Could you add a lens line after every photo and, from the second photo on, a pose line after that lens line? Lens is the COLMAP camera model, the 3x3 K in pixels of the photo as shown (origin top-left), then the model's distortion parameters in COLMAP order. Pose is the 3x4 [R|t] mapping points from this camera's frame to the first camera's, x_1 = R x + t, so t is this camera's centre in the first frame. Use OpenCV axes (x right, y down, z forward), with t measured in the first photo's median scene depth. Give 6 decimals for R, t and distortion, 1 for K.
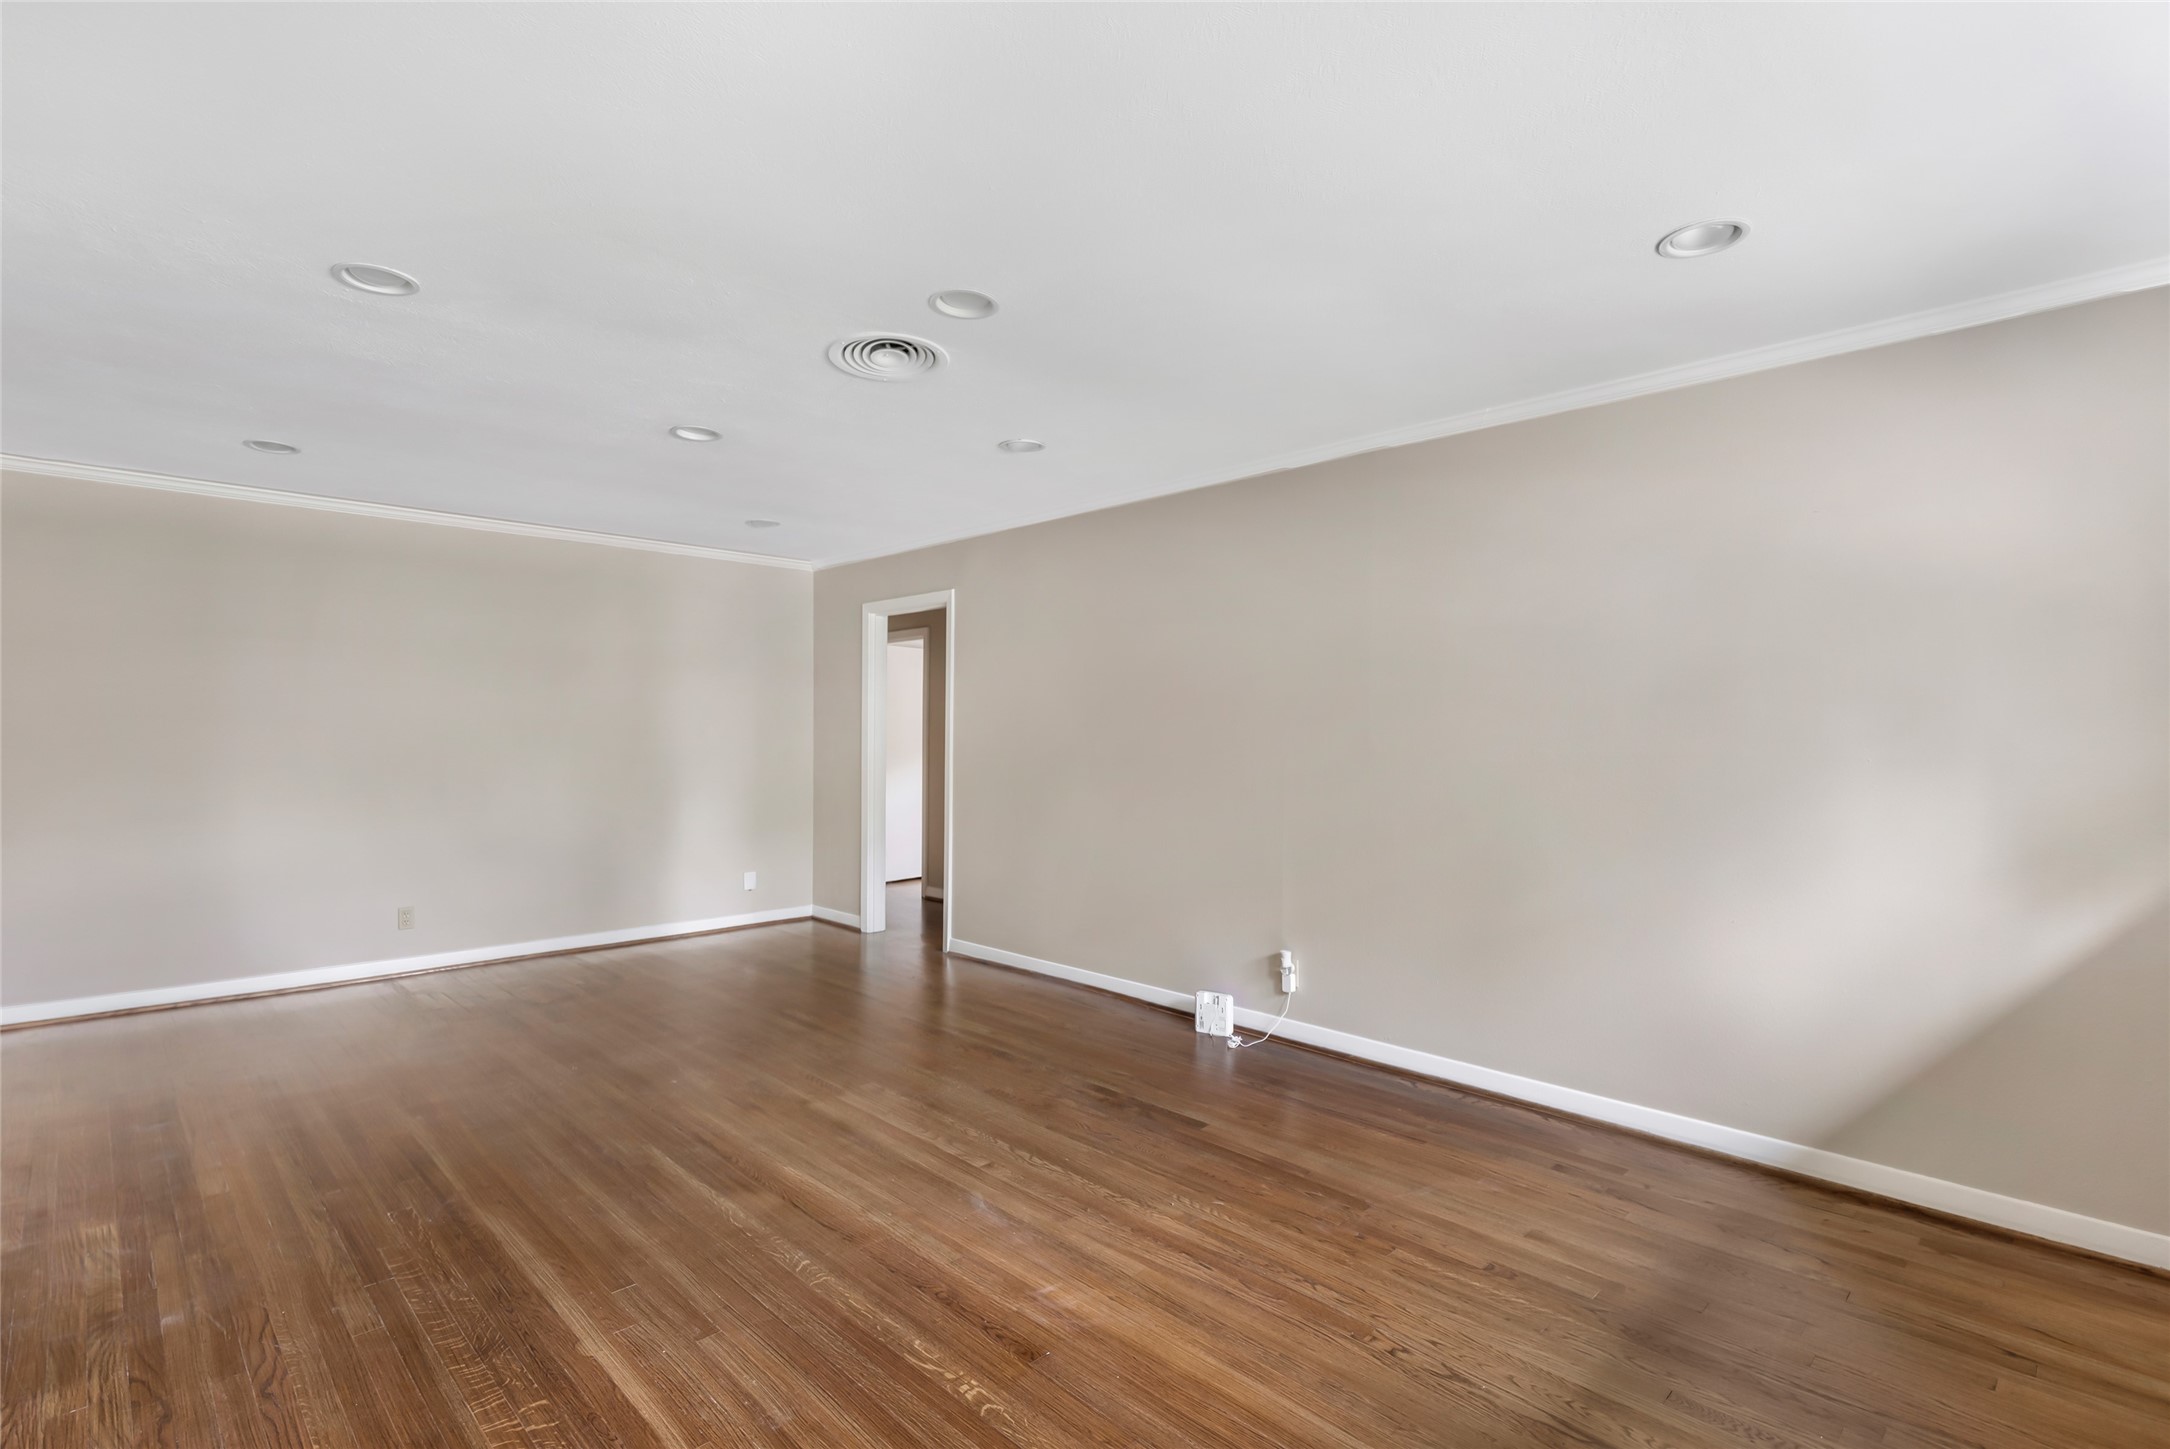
lens RADIAL K [[1040.6, 0, 1084.8], [0, 1040.6, 720.3], [0, 0, 1]] dist [0.000326, 0.000245]
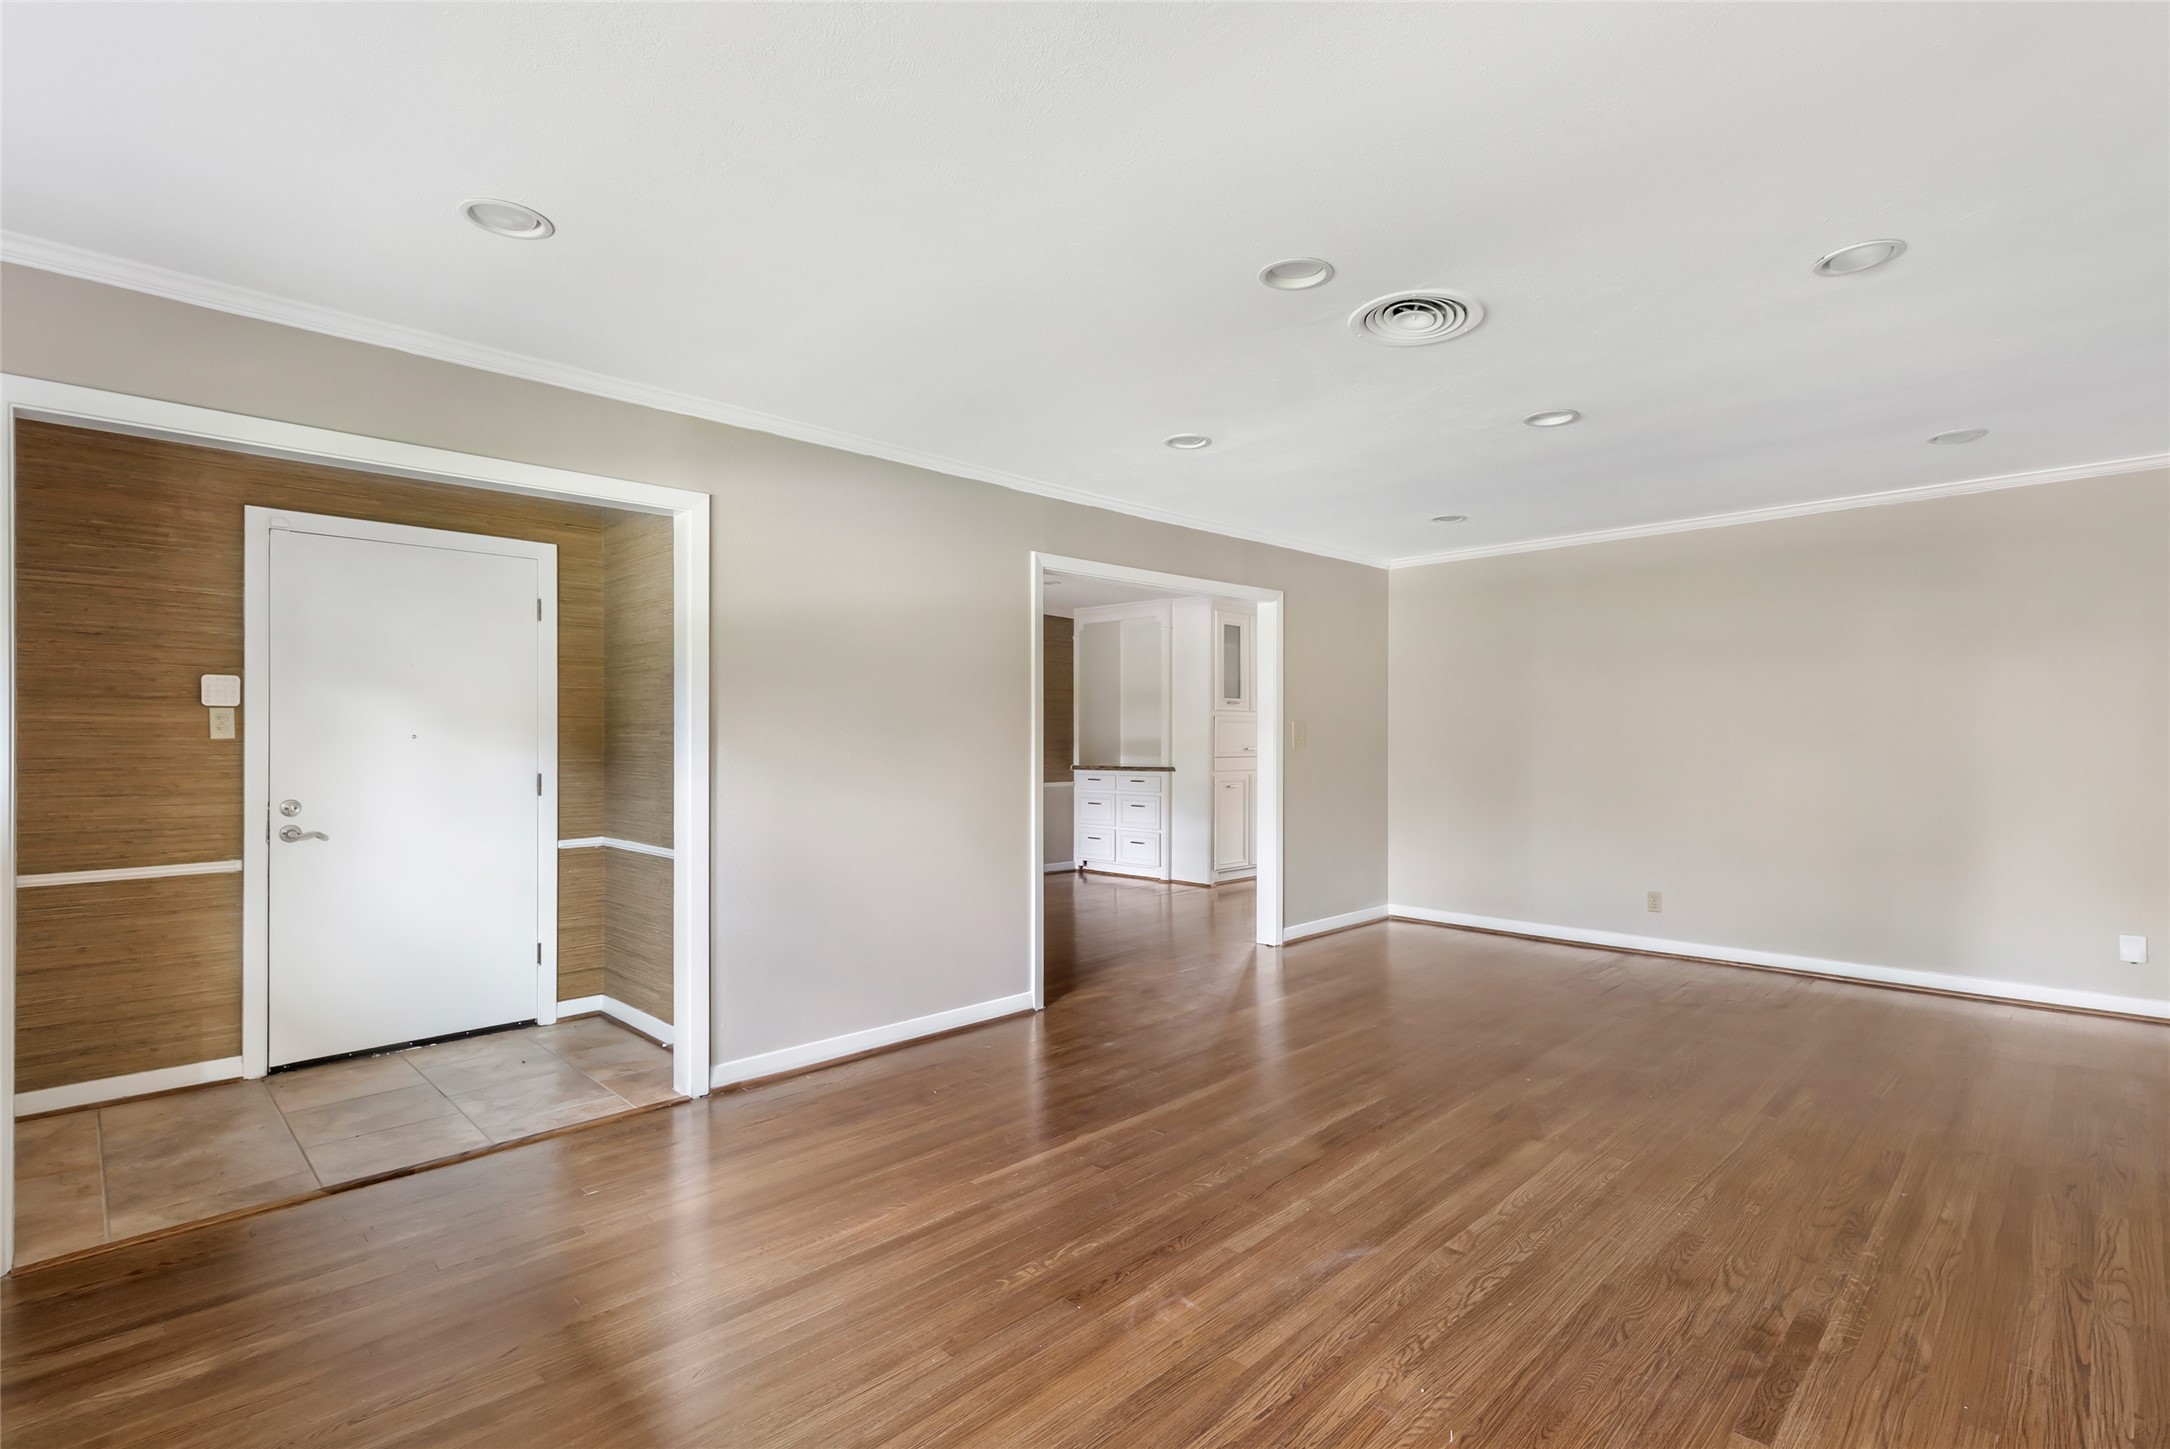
lens RADIAL K [[1005.0, 0, 1080.8], [0, 1005.0, 740.3], [0, 0, 1]] dist [0.000872, -0.000059]
pose [[0.011785, 0.004545, -0.999920, 0.703364], [0.016145, 0.999858, 0.004735, 0.011634], [0.999800, -0.016200, 0.011710, 0.701097]]
